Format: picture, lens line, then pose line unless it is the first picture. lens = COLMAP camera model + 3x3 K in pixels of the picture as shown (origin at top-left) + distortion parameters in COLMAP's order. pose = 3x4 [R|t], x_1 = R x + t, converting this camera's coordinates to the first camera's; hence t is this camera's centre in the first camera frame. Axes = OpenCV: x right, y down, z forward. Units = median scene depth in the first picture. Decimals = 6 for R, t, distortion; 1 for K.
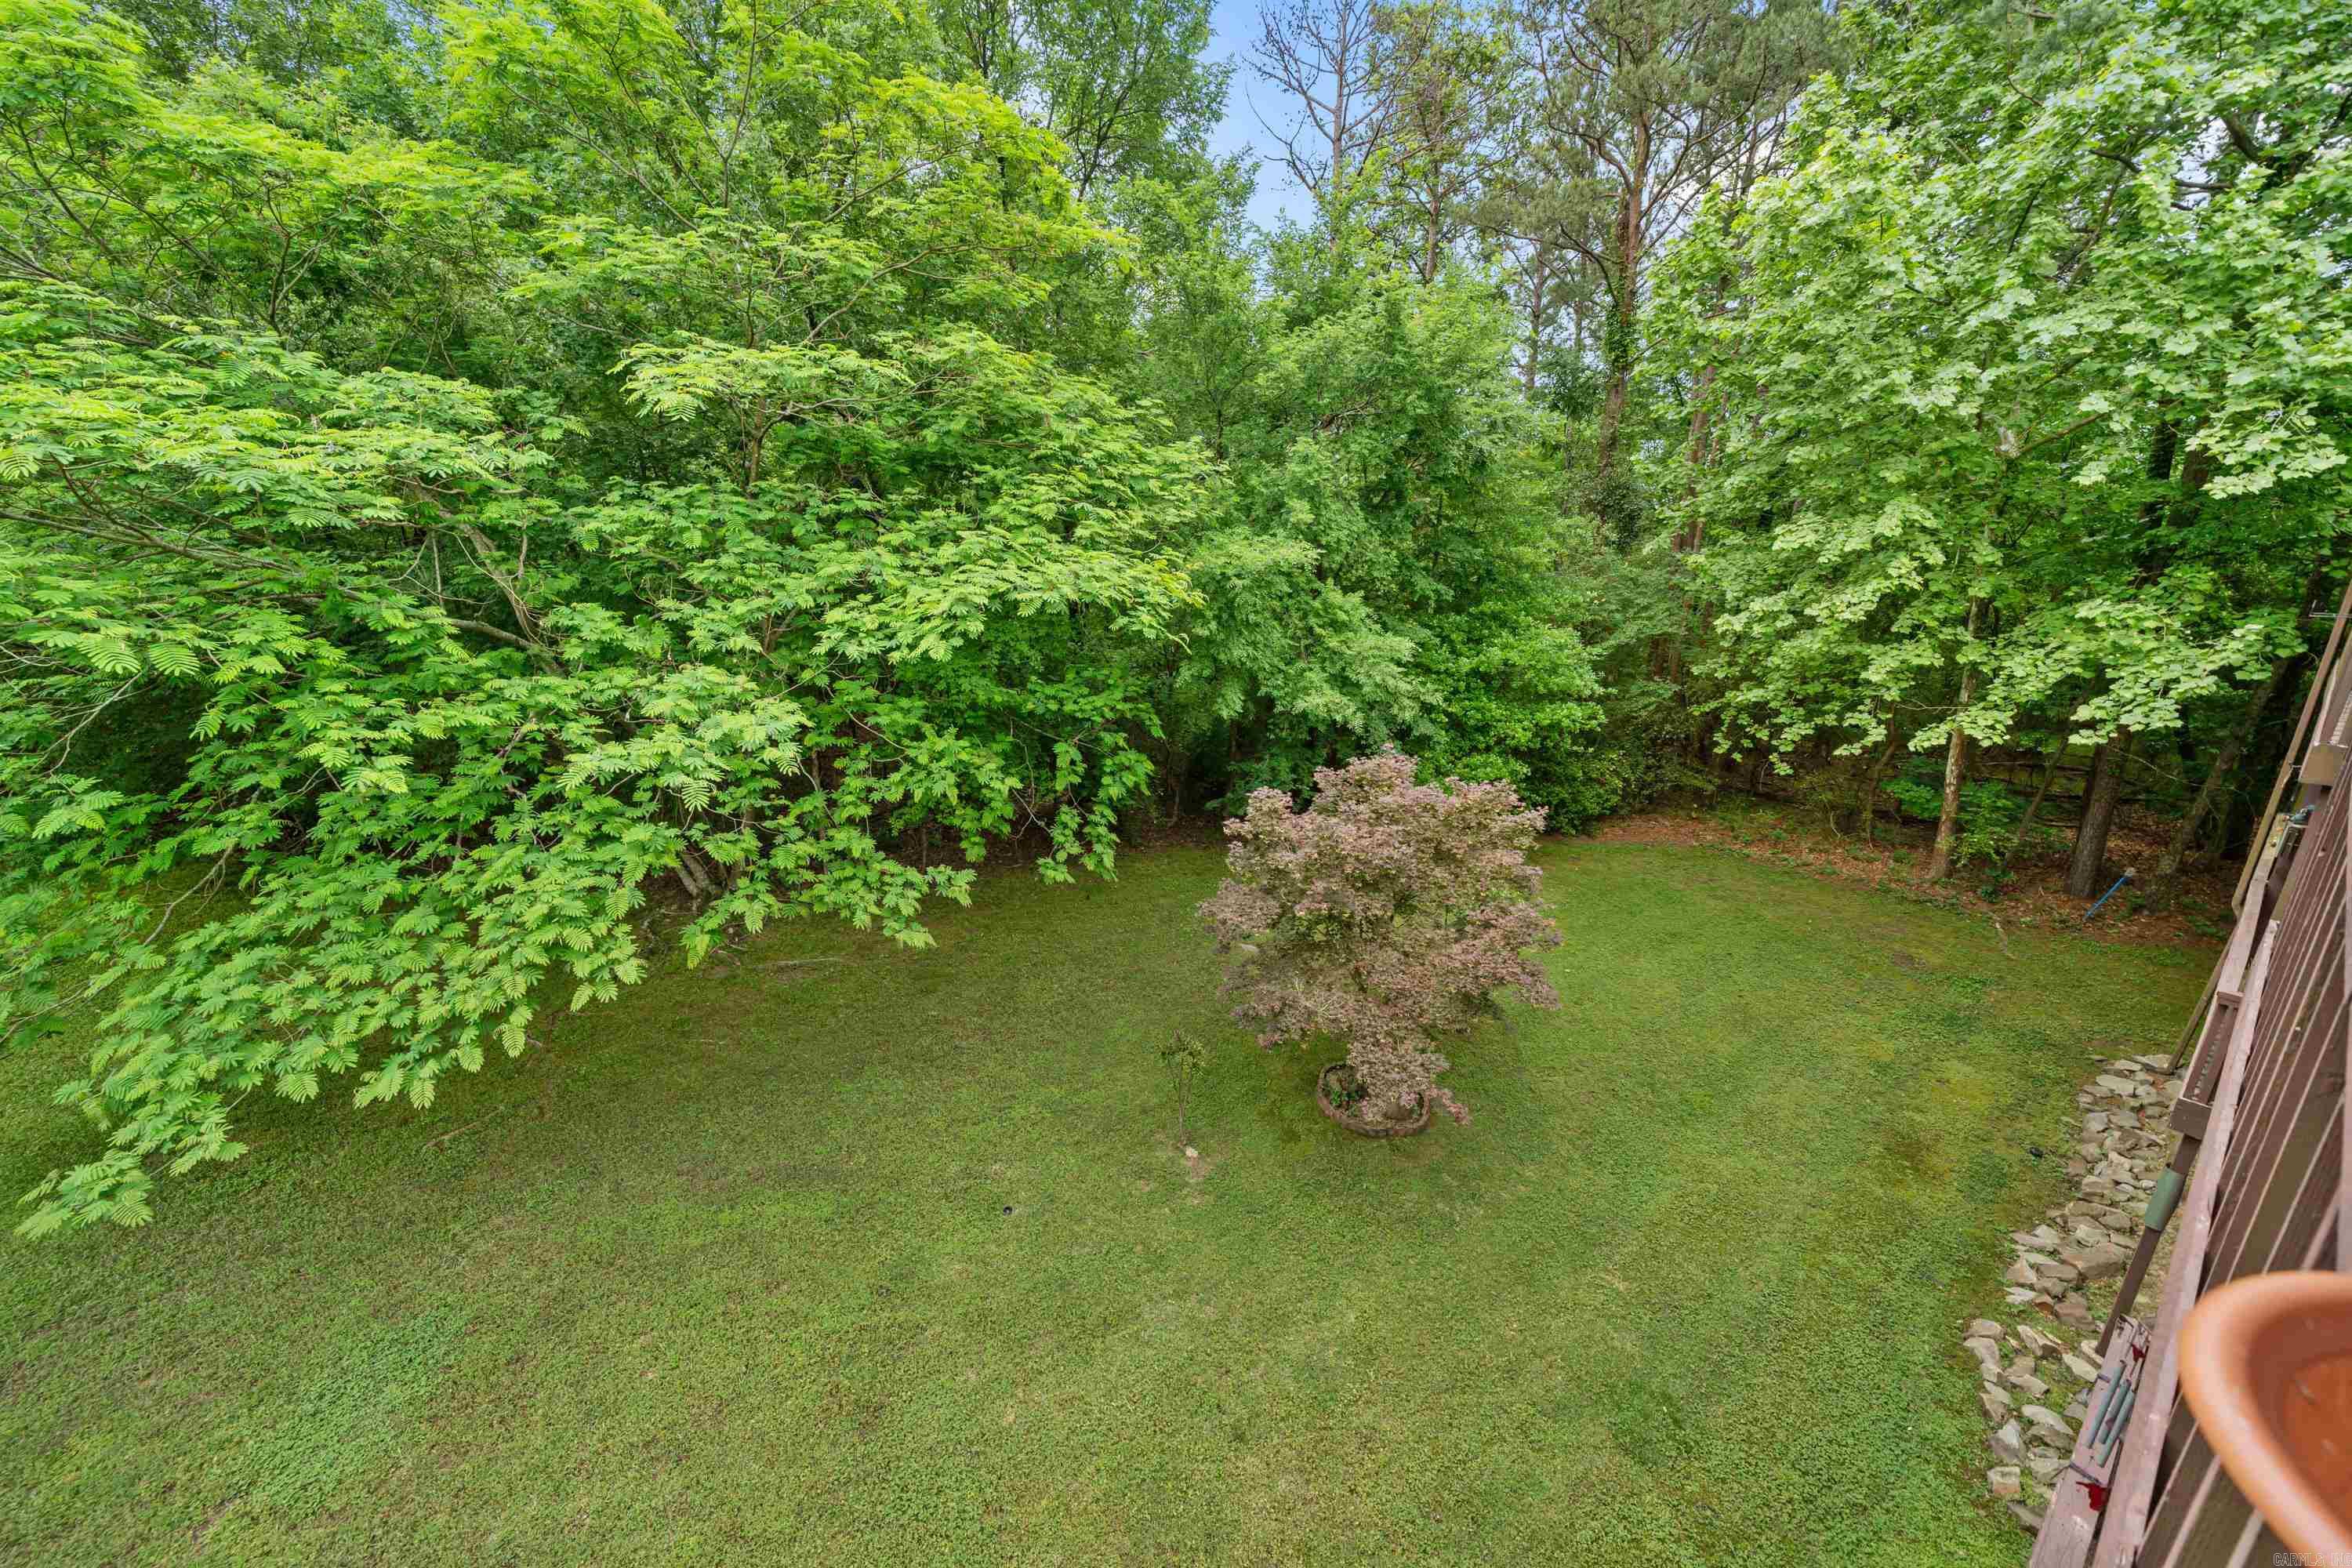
lens RADIAL K [[877.3, 0, 1188.7], [0, 877.3, 805.6], [0, 0, 1]] dist [-0.002646, -0.000886]
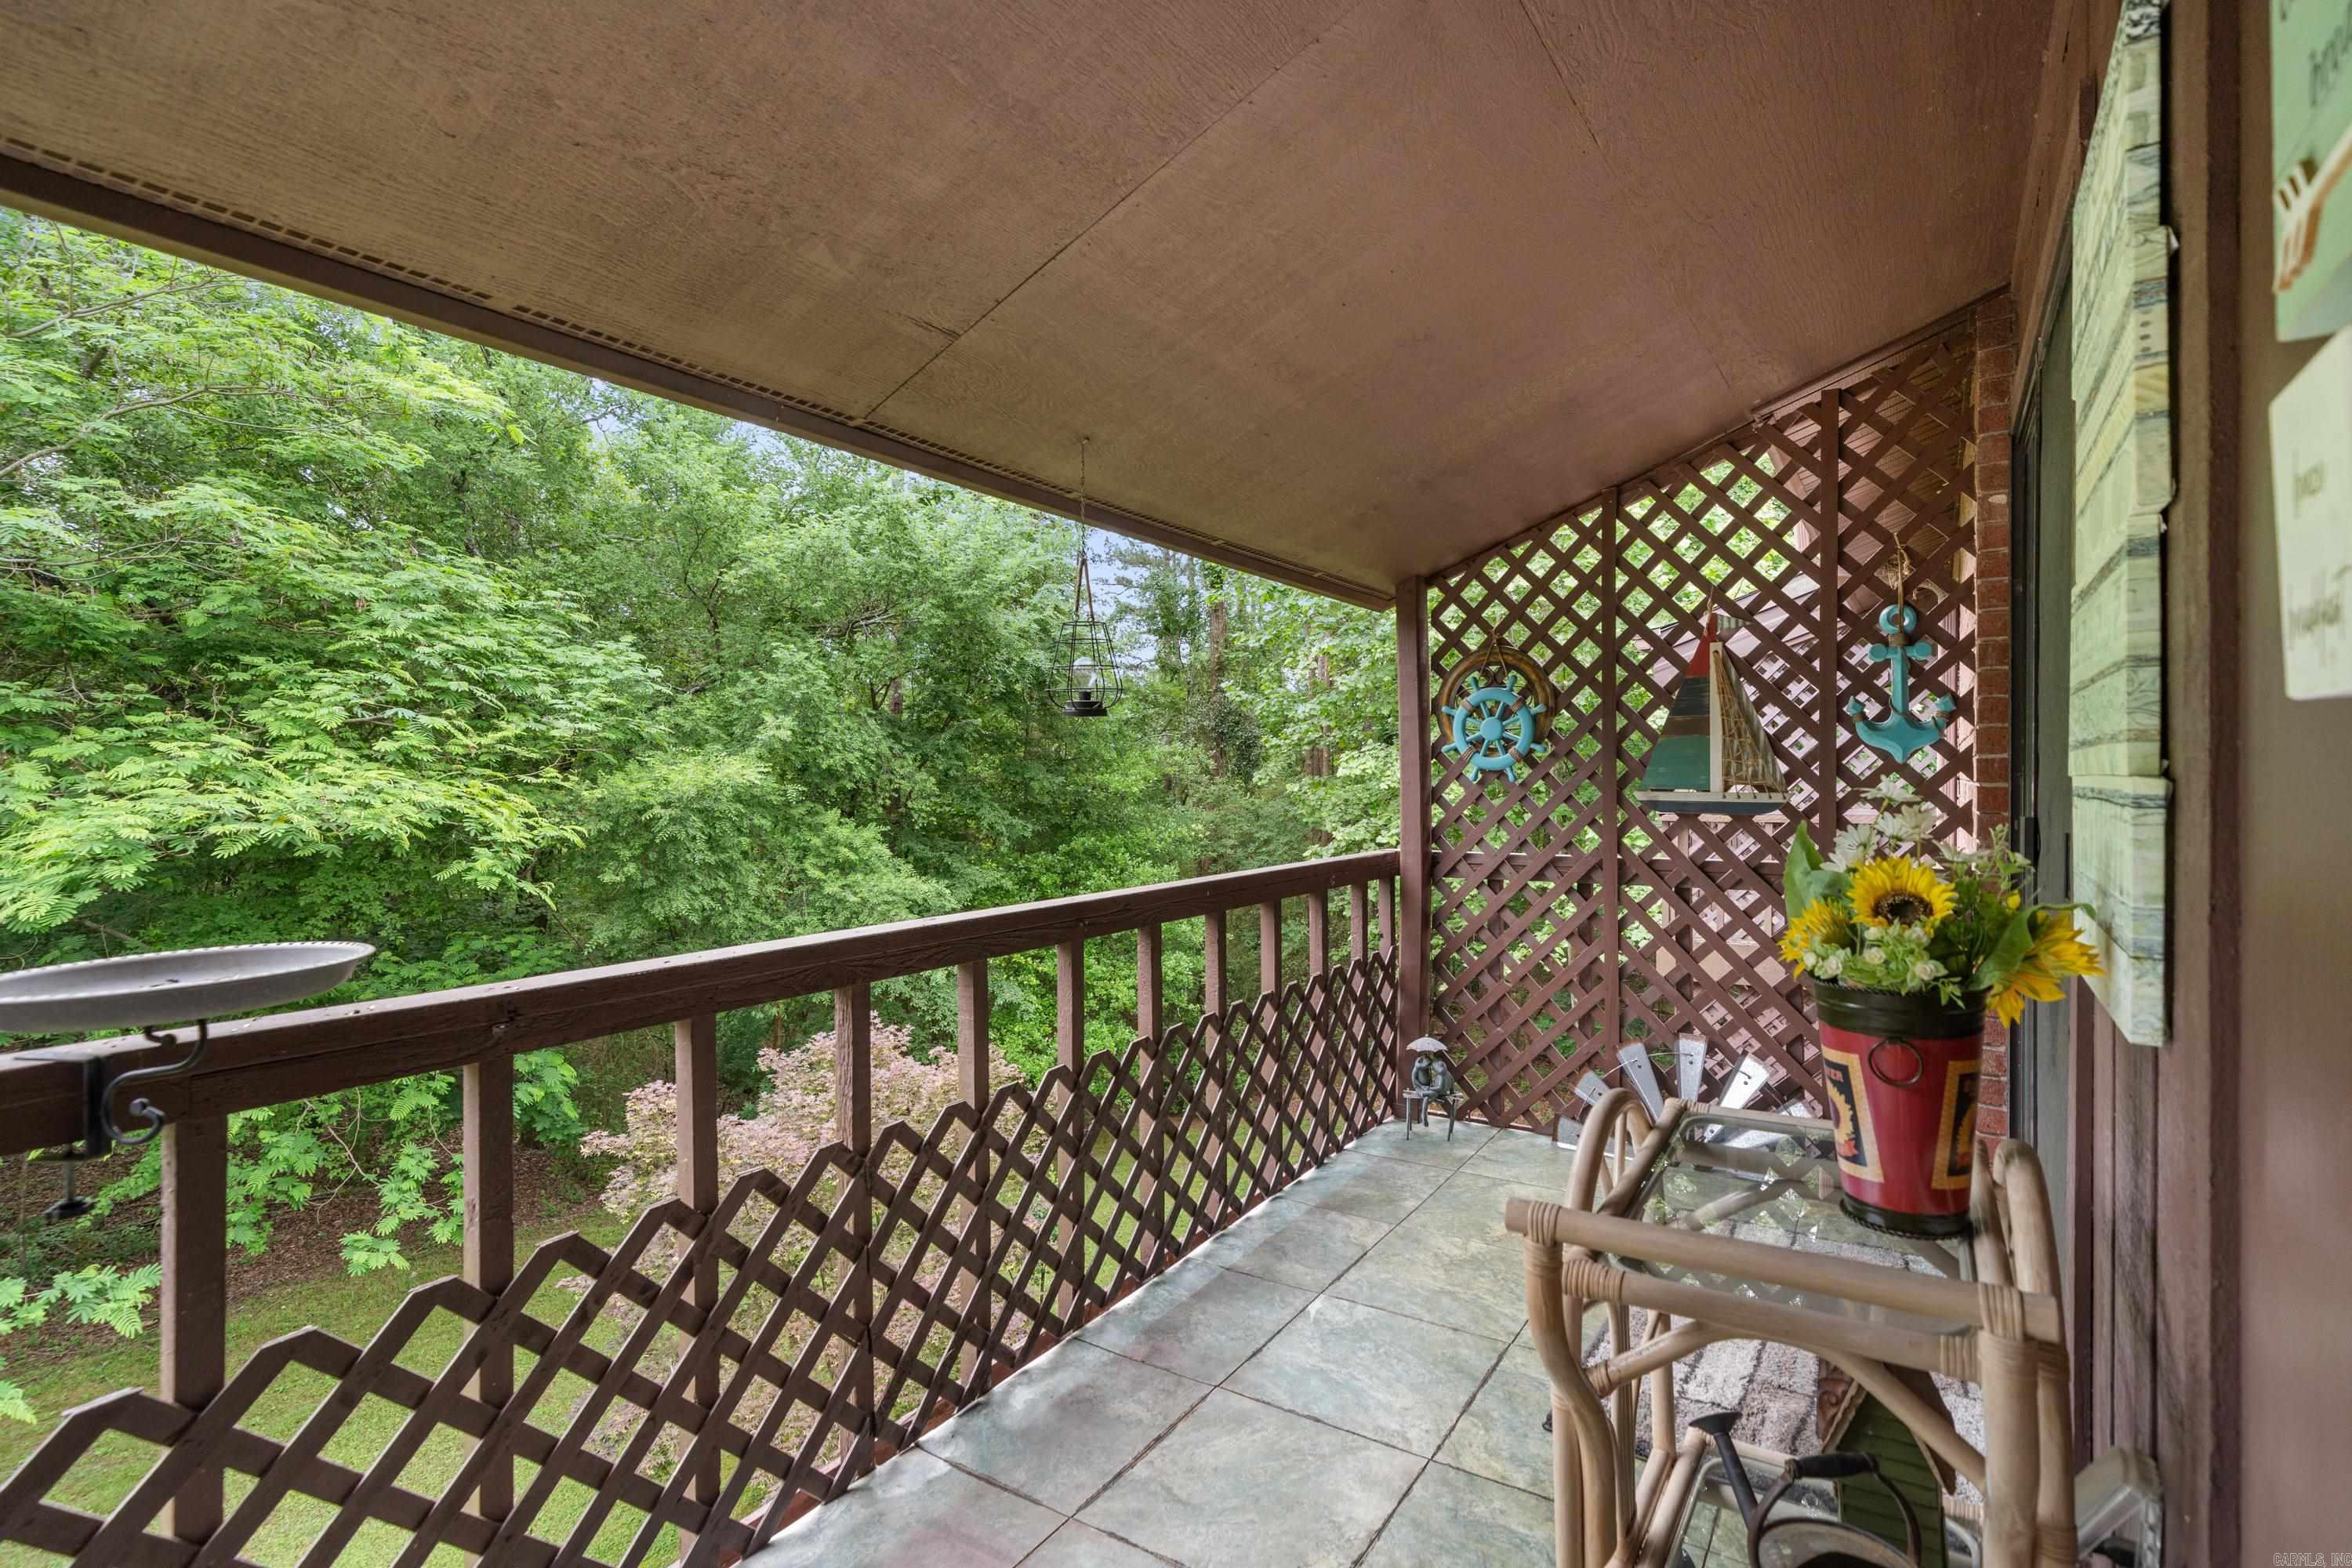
lens RADIAL K [[1126.5, 0, 1199.6], [0, 1126.5, 773.2], [0, 0, 1]] dist [0.016044, 0.000430]
pose [[0.942247, 0.005256, 0.334877, 0.188481], [0.091367, 0.957917, -0.272116, 0.029053], [-0.322215, 0.286997, 0.902114, -0.066263]]
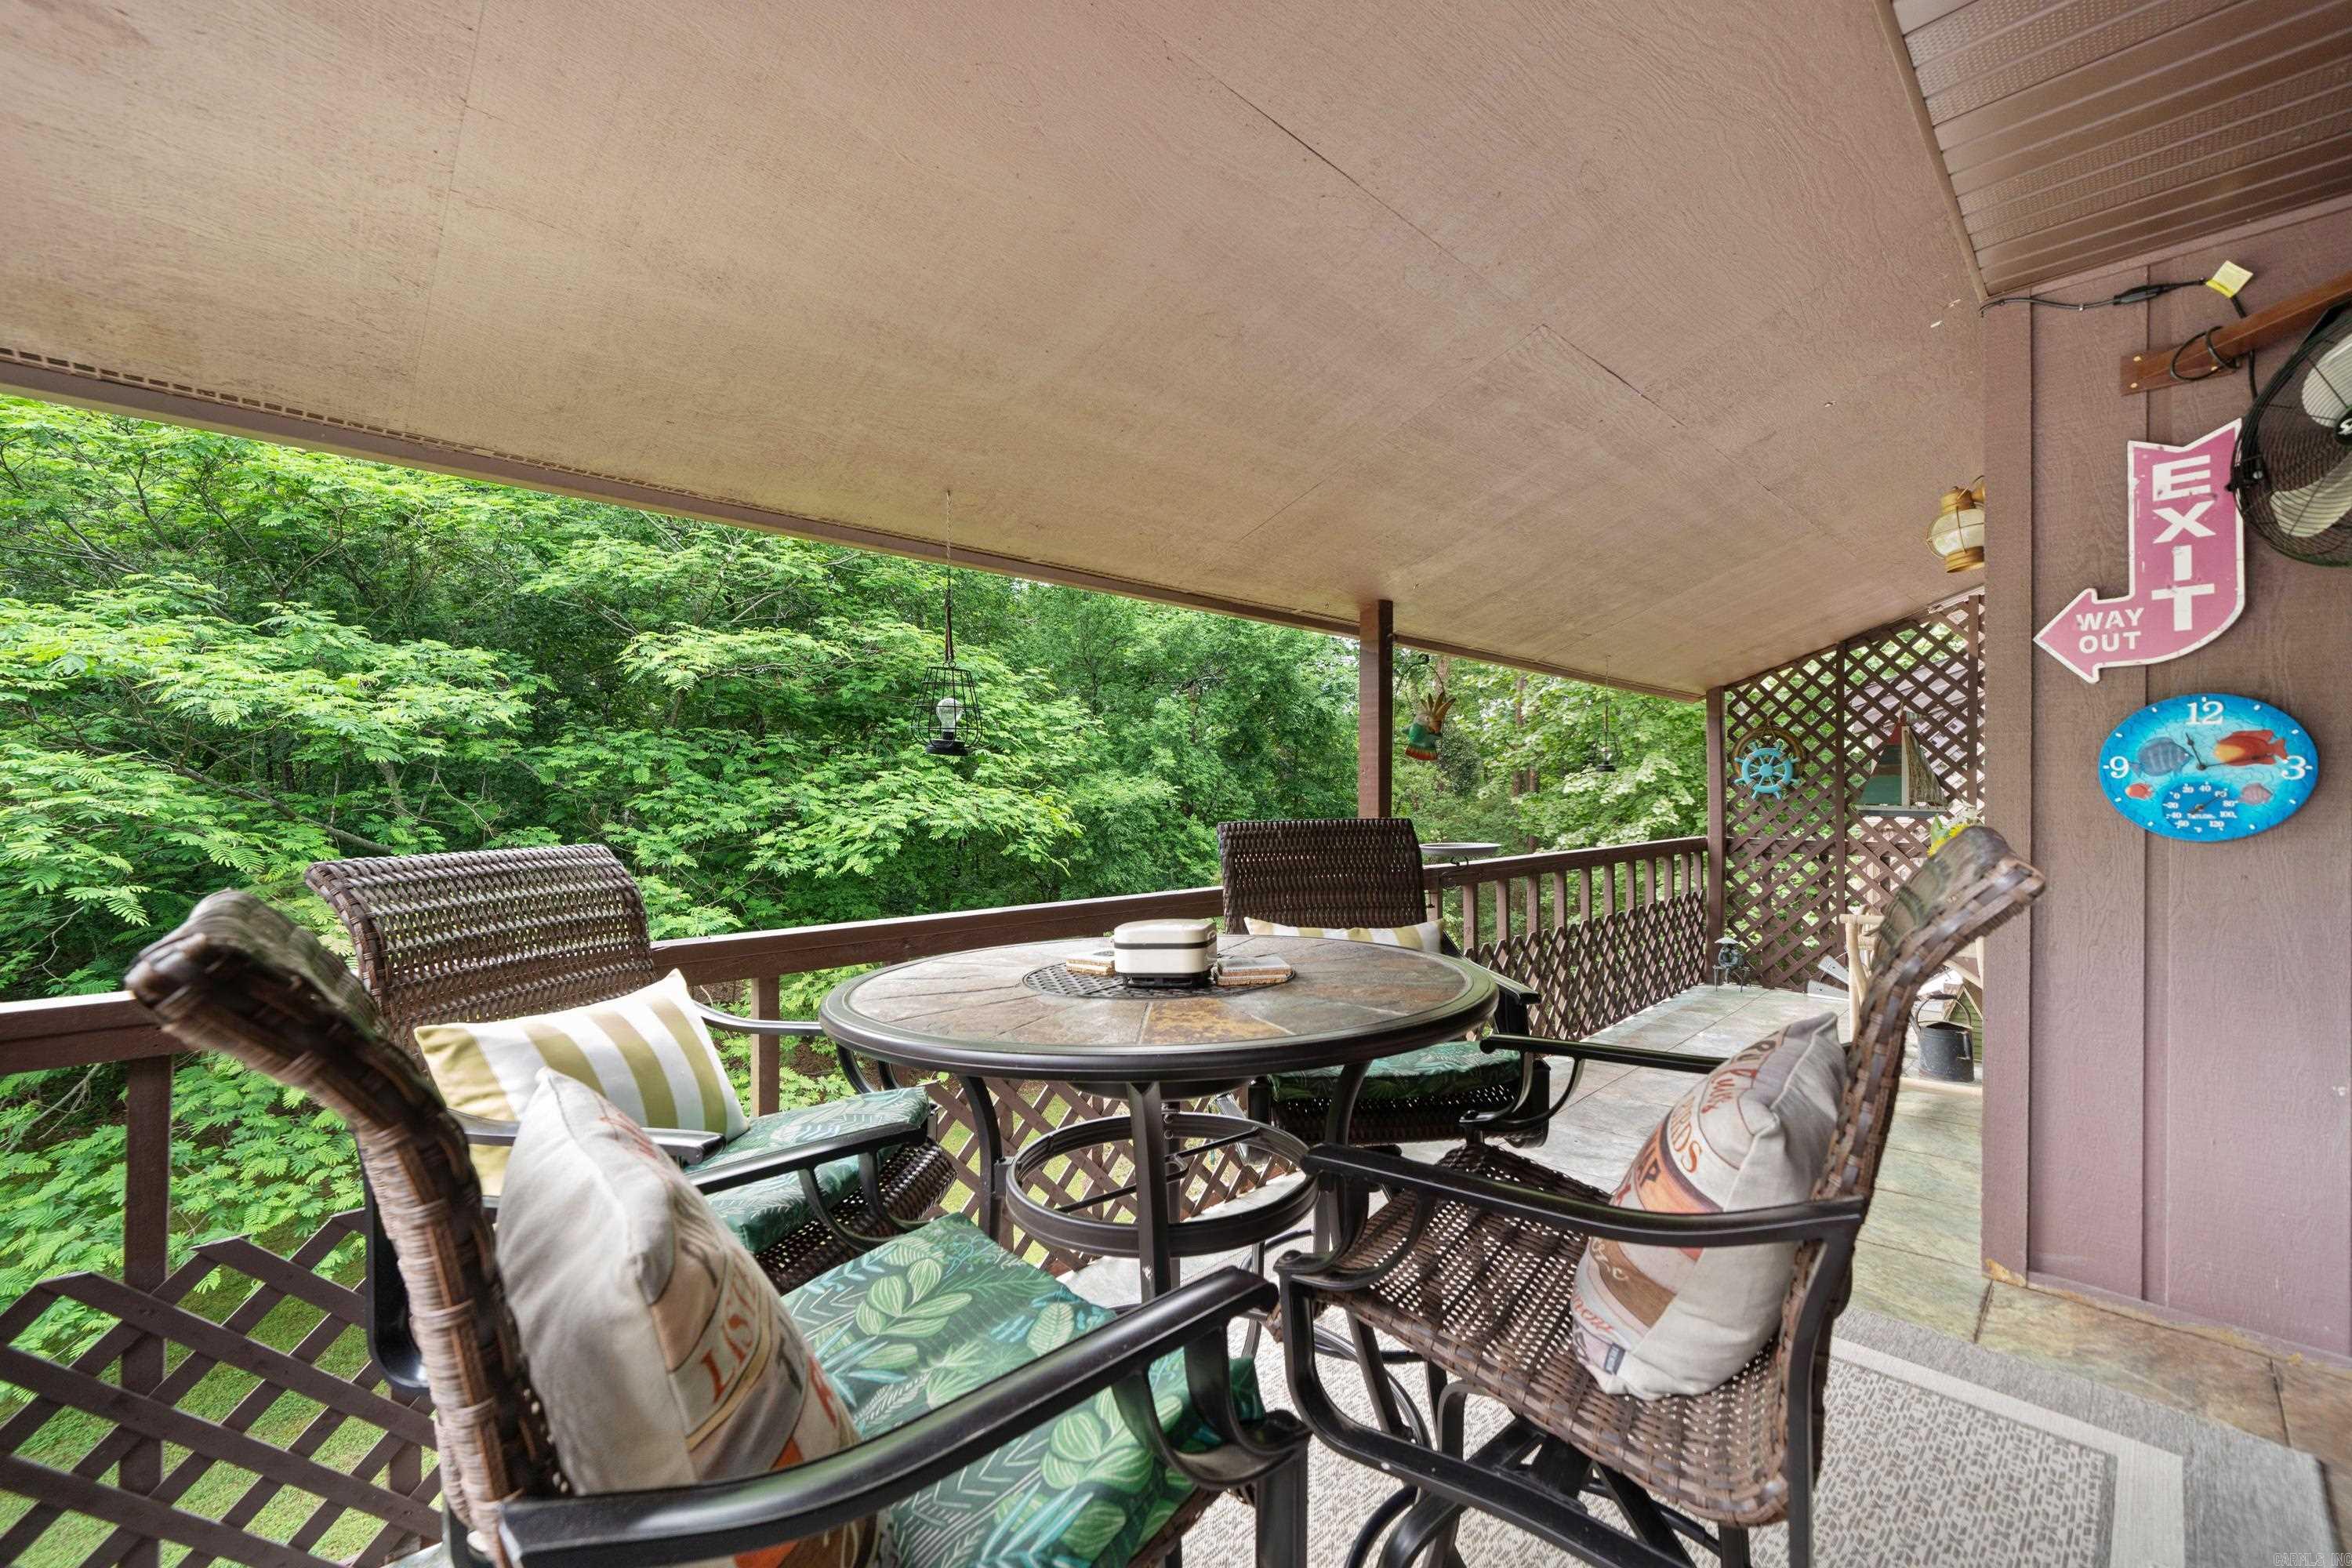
lens RADIAL K [[960.3, 0, 1207.3], [0, 960.3, 792.0], [0, 0, 1]] dist [0.014394, 0.000582]
pose [[0.987888, 0.006872, 0.155016, -0.018263], [0.037136, 0.959514, -0.279201, 0.084643], [-0.150659, 0.281576, 0.947638, -0.261945]]
